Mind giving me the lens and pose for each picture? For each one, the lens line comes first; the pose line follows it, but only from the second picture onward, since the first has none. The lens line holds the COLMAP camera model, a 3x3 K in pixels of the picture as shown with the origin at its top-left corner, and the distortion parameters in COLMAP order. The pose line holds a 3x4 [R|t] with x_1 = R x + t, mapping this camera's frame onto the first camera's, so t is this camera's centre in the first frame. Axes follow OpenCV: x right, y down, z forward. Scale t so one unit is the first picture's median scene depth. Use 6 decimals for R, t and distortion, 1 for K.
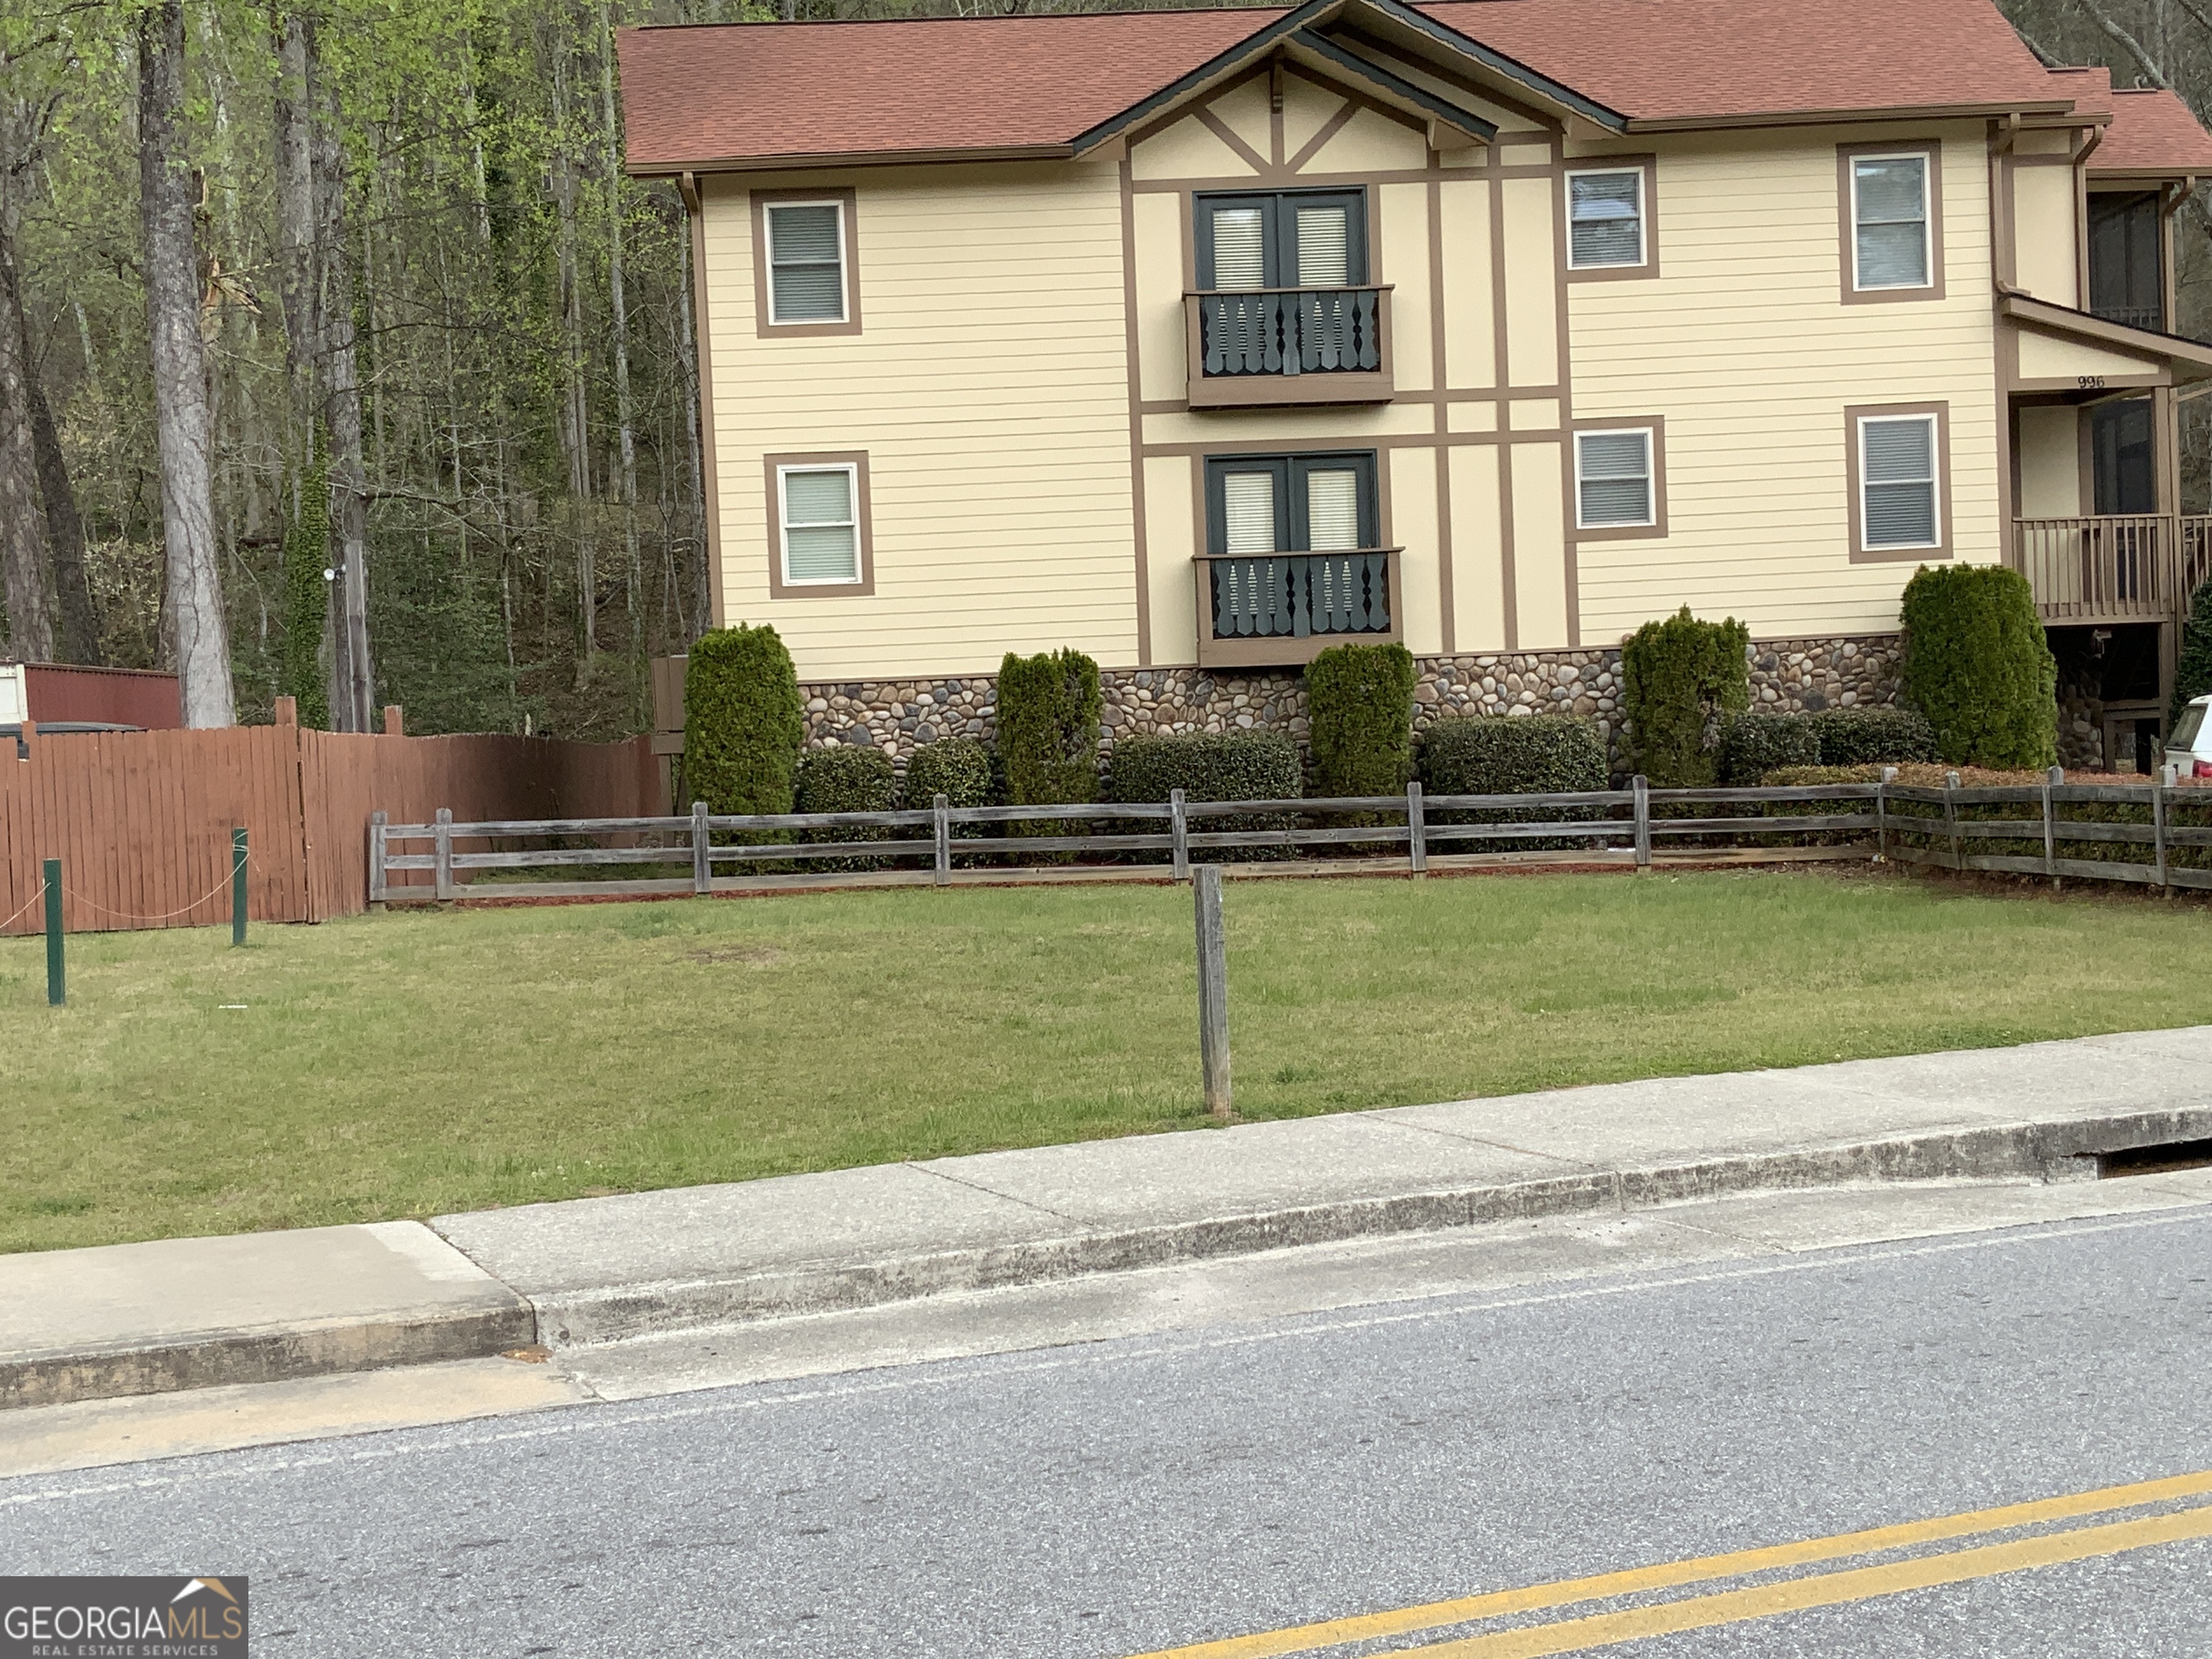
lens RADIAL K [[2906.3, 0, 1098.0], [0, 2906.3, 830.8], [0, 0, 1]] dist [0.052777, 0.000000]
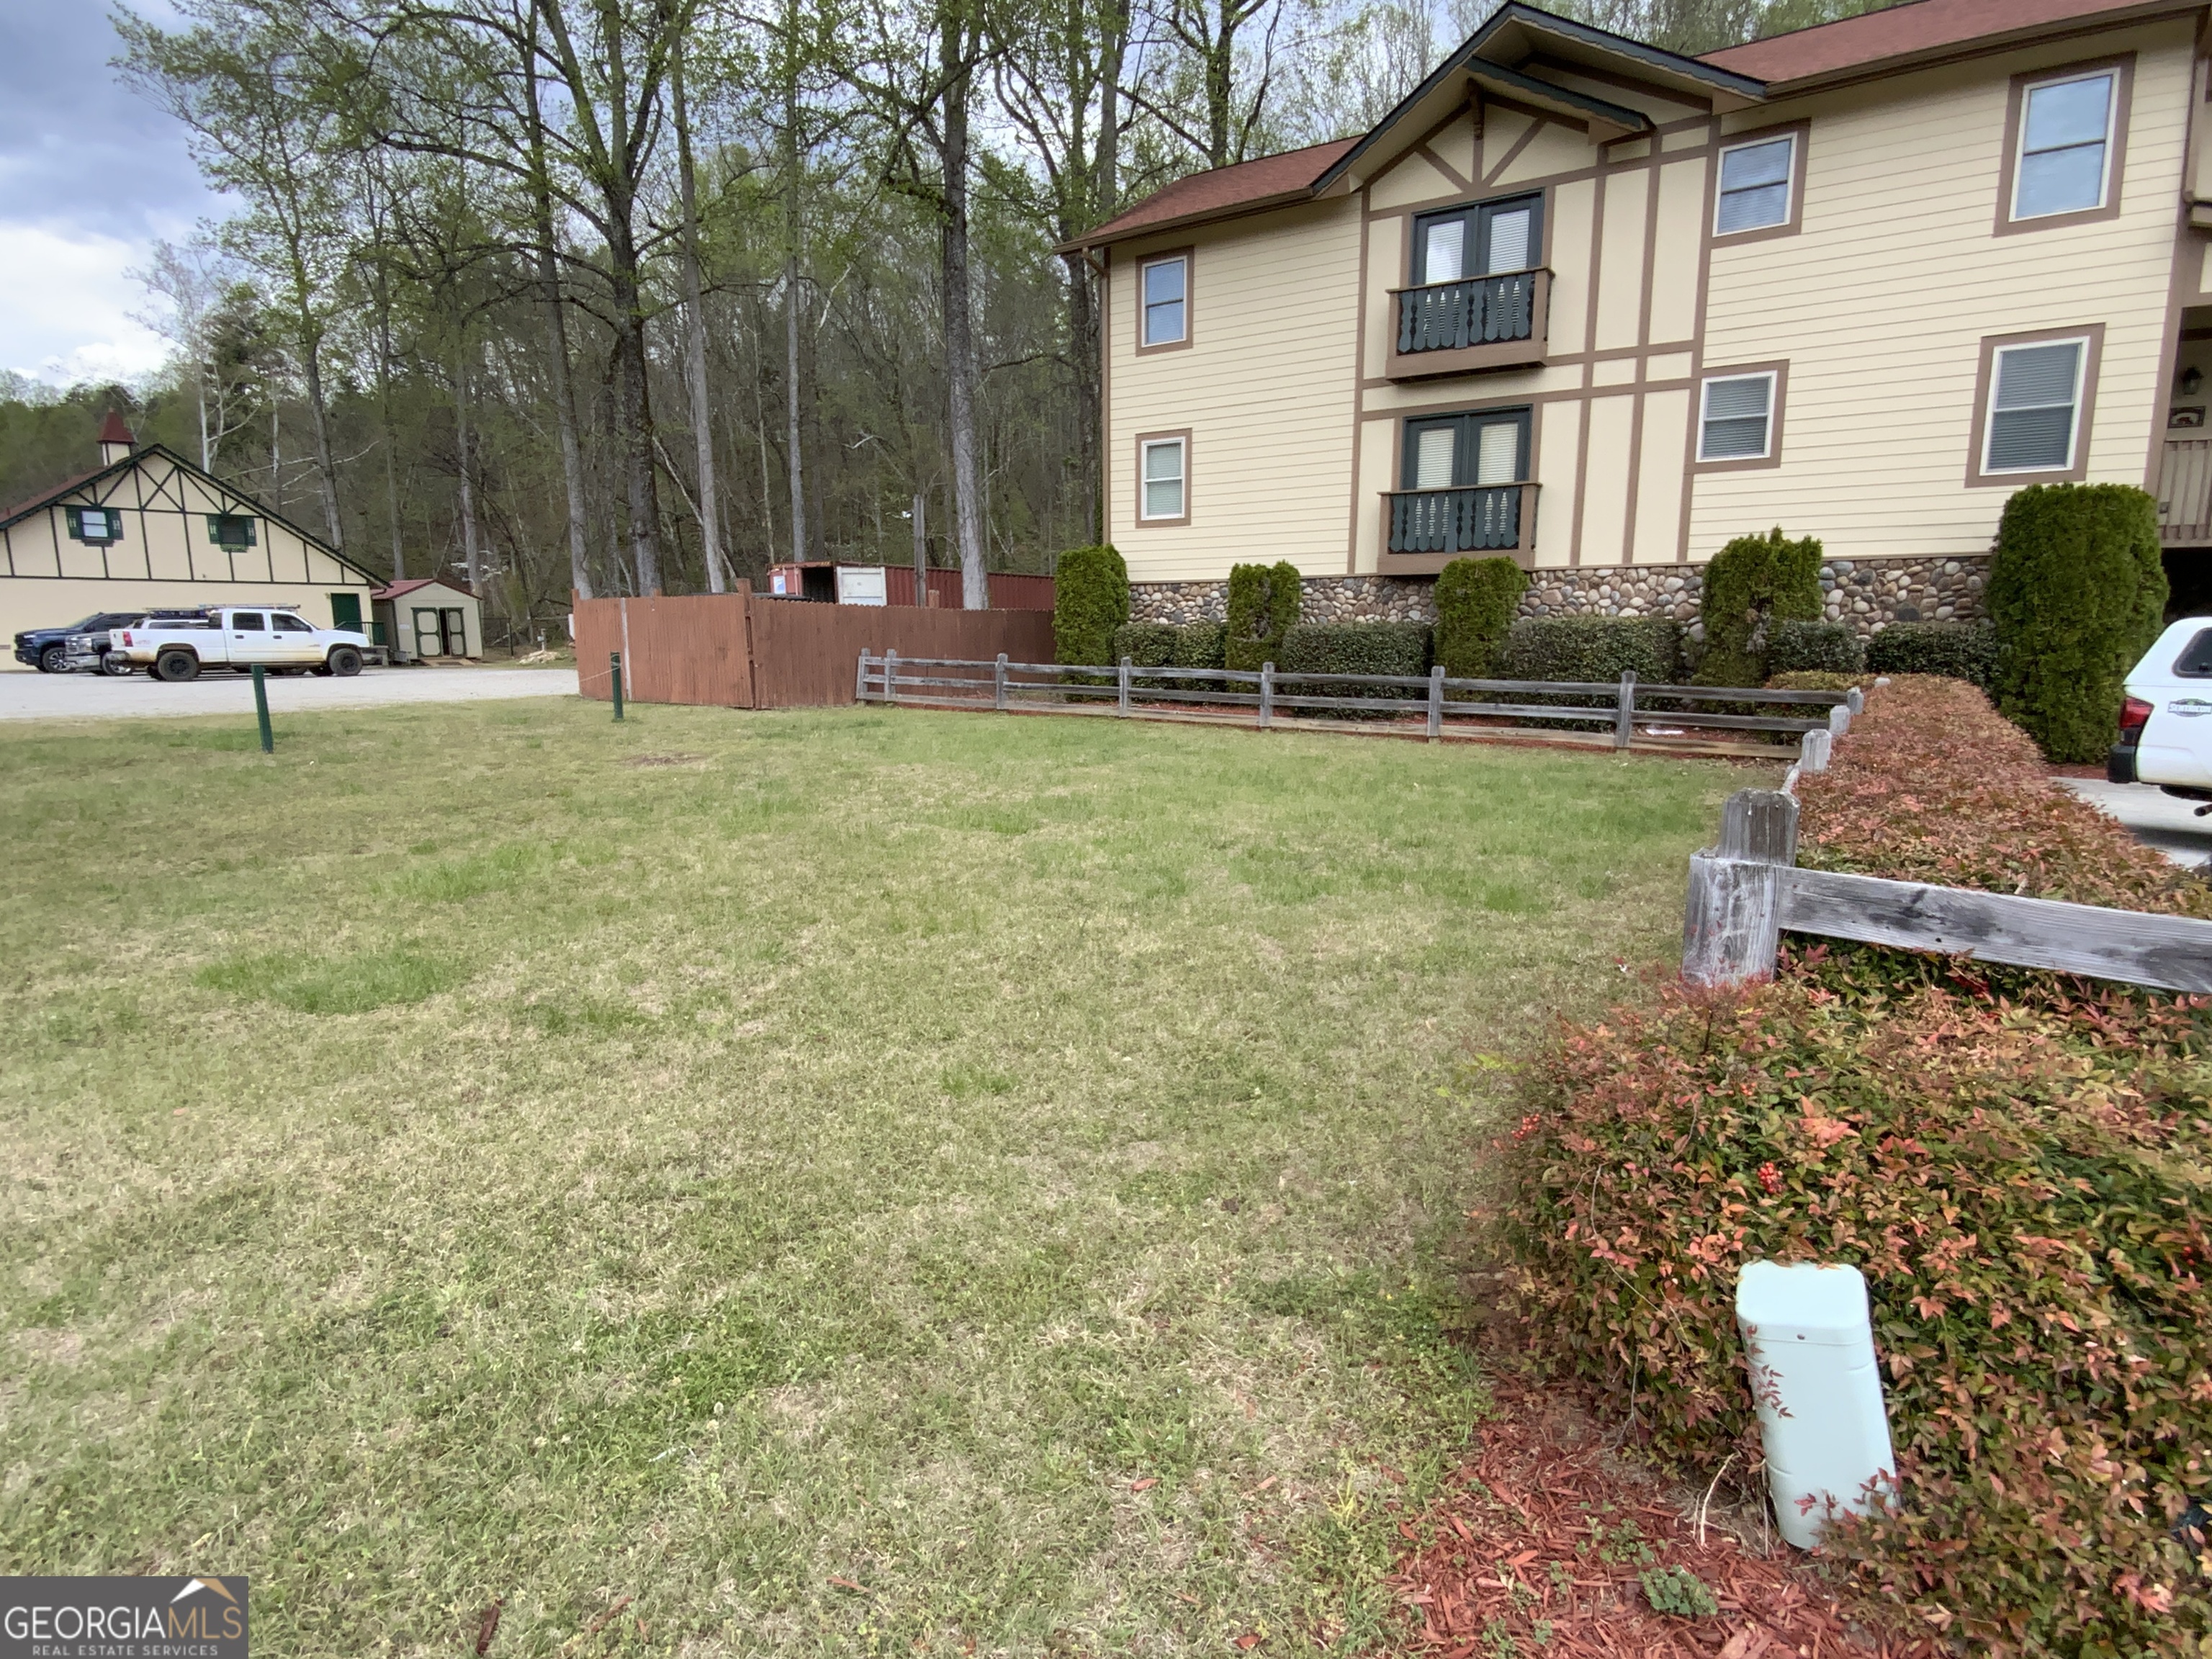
lens RADIAL K [[1186.2, 0, 1115.8], [0, 1186.2, 838.5], [0, 0, 1]] dist [-0.002302, -0.006424]
pose [[0.816757, 0.136807, -0.560528, 0.266235], [-0.052275, 0.985034, 0.164243, -0.018184], [0.574609, -0.104845, 0.811685, 0.447696]]
